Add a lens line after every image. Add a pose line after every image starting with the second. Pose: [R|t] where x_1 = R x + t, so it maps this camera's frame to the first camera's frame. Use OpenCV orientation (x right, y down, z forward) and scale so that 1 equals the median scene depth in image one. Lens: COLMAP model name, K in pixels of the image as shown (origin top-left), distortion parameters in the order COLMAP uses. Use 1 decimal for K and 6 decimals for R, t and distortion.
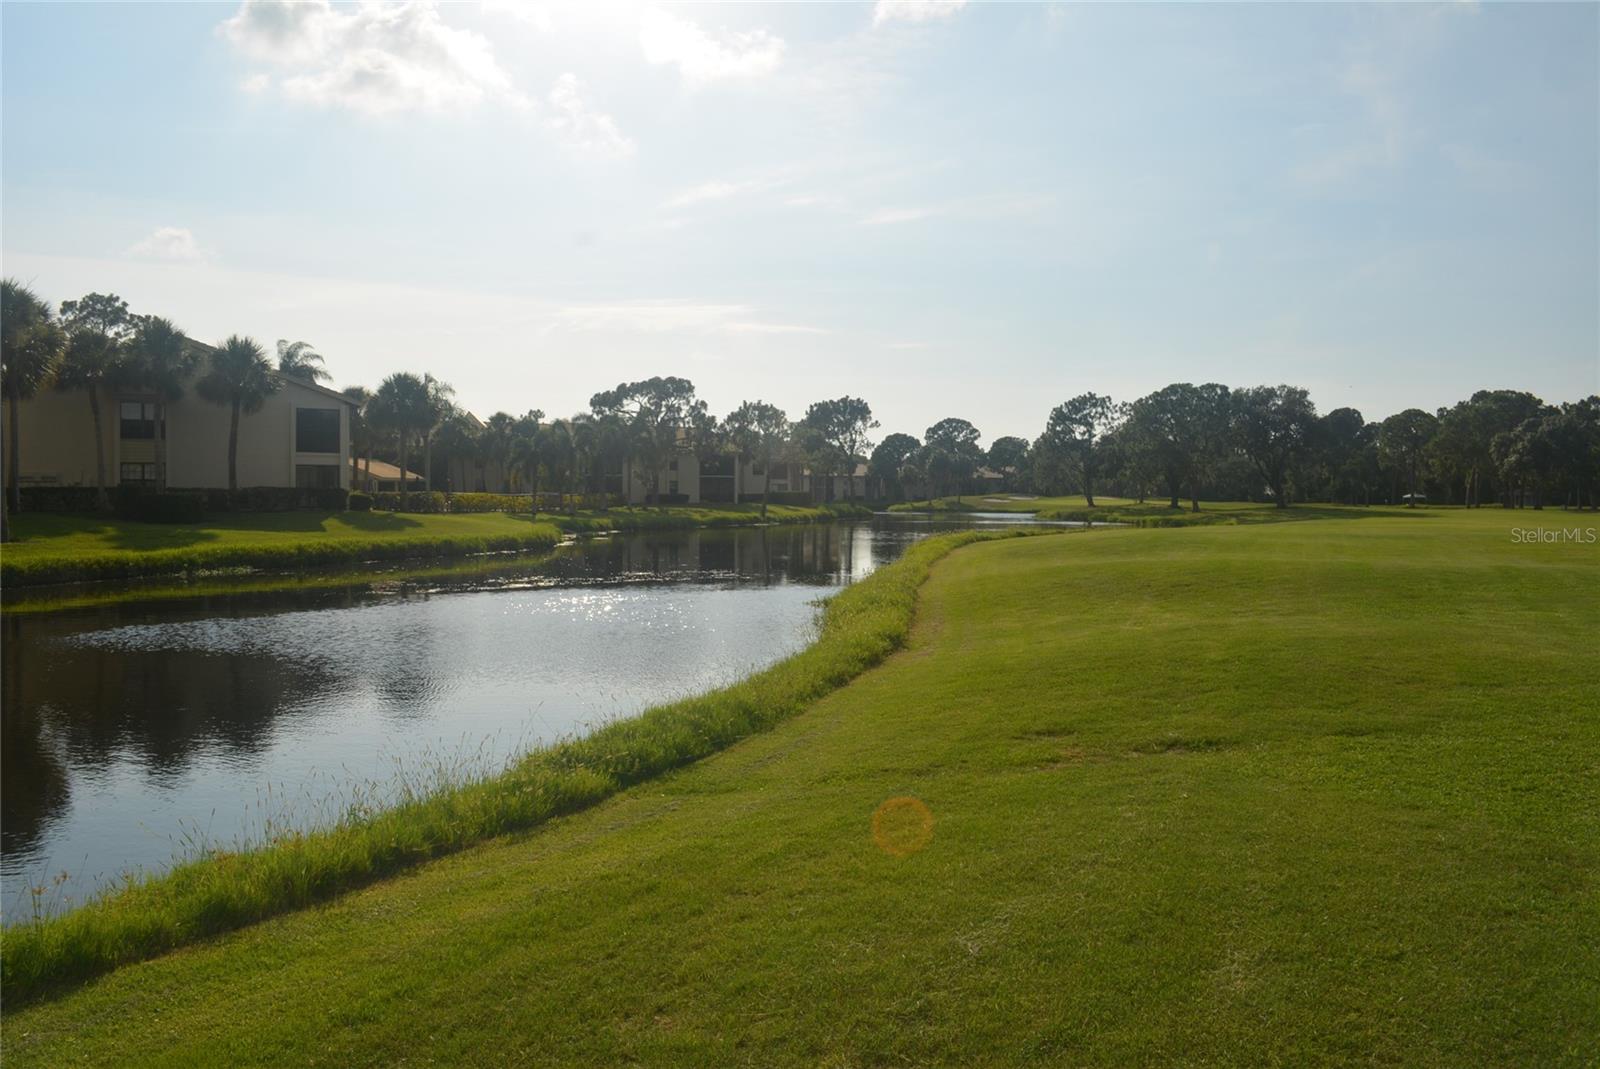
lens RADIAL K [[1251.6, 0, 810.8], [0, 1251.6, 524.6], [0, 0, 1]] dist [-0.072639, -0.005722]
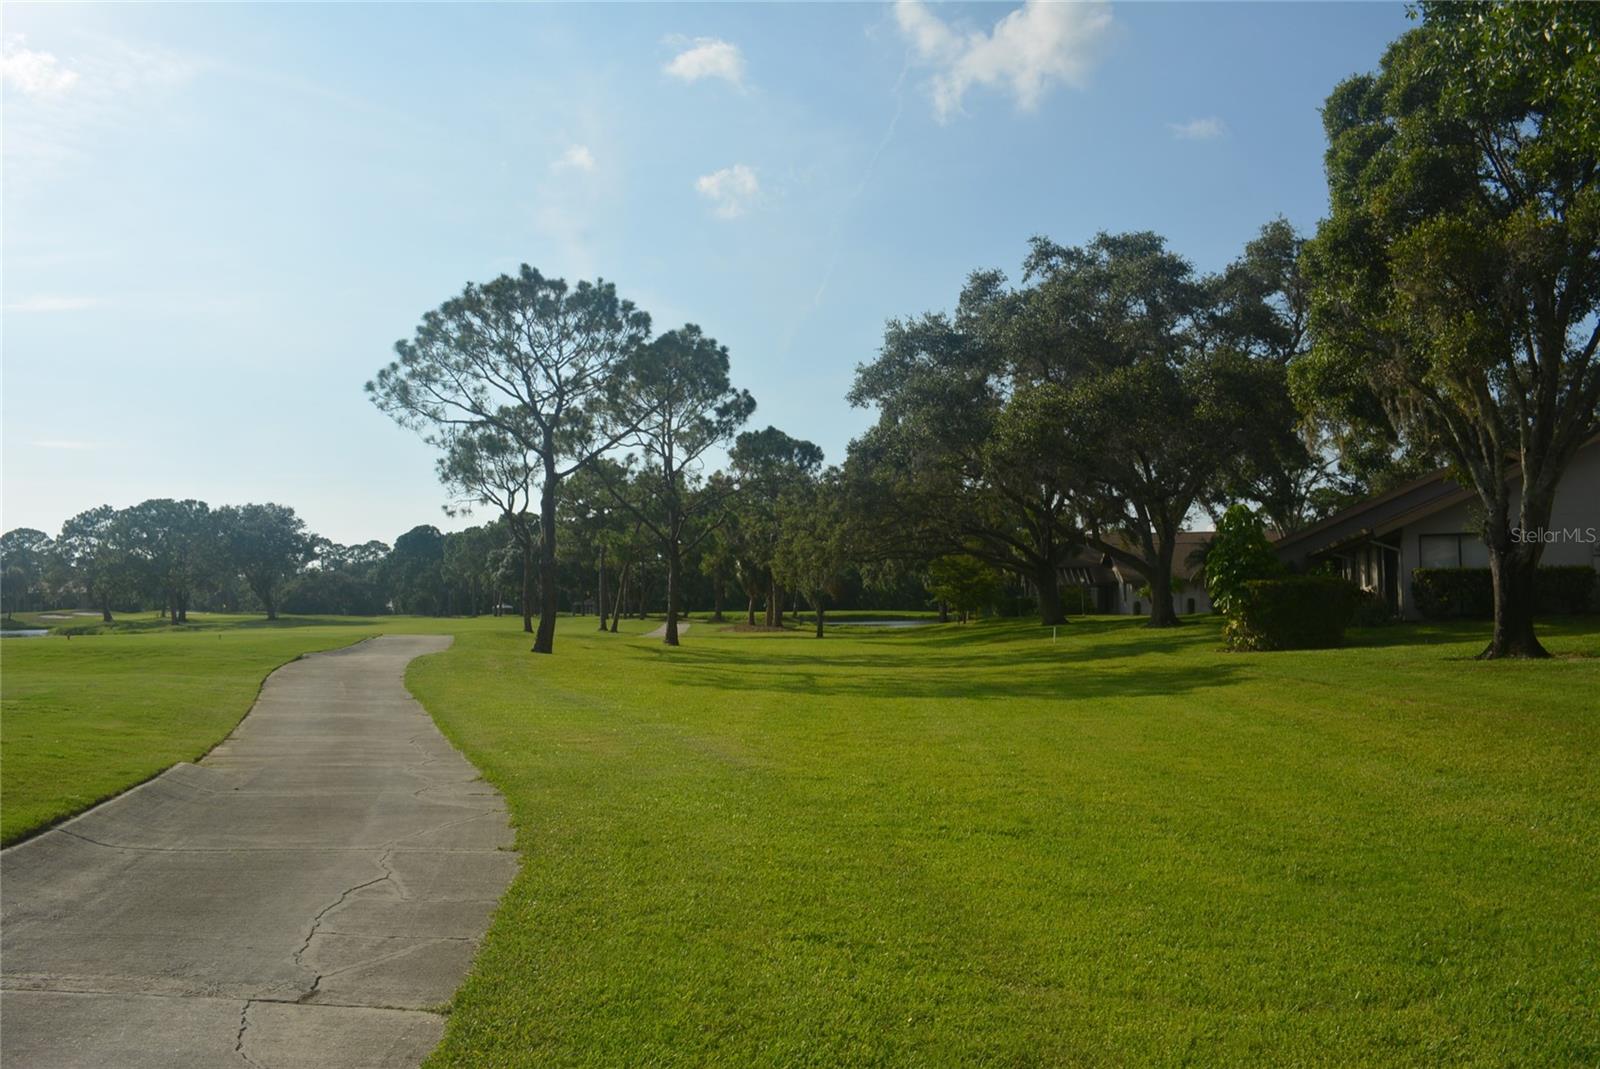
lens RADIAL K [[1251.6, 0, 787.4], [0, 1251.6, 532.8], [0, 0, 1]] dist [-0.072639, -0.005722]
pose [[0.824673, 0.018238, 0.565316, 0.147854], [0.029822, 0.996688, -0.075658, 0.005861], [-0.564824, 0.079252, 0.821397, -0.116264]]
